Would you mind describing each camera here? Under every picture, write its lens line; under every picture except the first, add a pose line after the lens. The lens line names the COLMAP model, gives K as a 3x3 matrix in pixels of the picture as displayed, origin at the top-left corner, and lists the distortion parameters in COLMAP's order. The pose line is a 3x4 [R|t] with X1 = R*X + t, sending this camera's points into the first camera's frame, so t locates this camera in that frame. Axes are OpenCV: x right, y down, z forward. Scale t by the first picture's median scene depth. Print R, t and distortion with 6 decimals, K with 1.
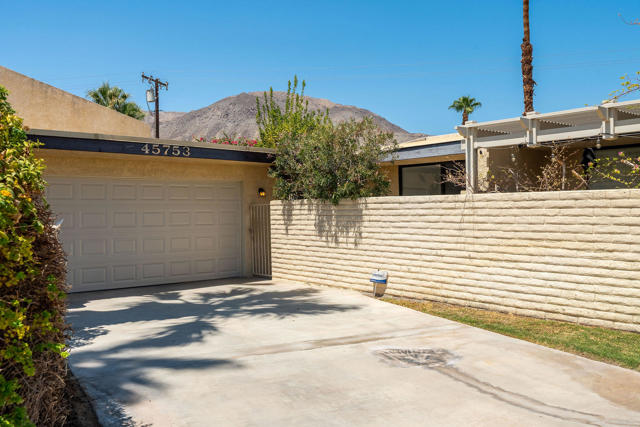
lens RADIAL K [[575.7, 0, 317.8], [0, 575.7, 213.5], [0, 0, 1]] dist [0.013164, -0.000126]
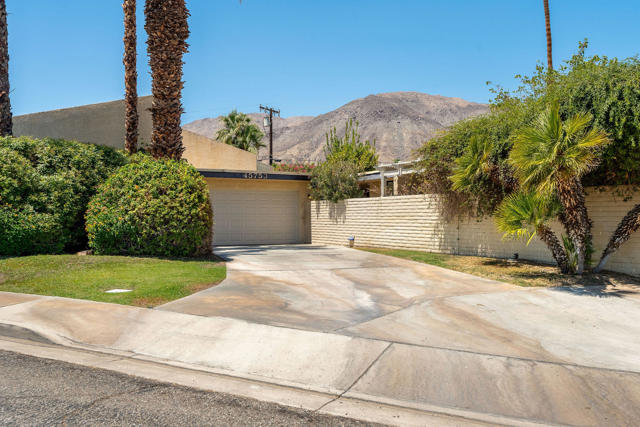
lens RADIAL K [[595.3, 0, 321.2], [0, 595.3, 213.3], [0, 0, 1]] dist [-0.001737, 0.000000]
pose [[0.977600, 0.002554, -0.210457, 0.368258], [-0.004405, 0.999956, -0.008327, 0.034344], [0.210426, 0.009067, 0.977568, -0.904206]]
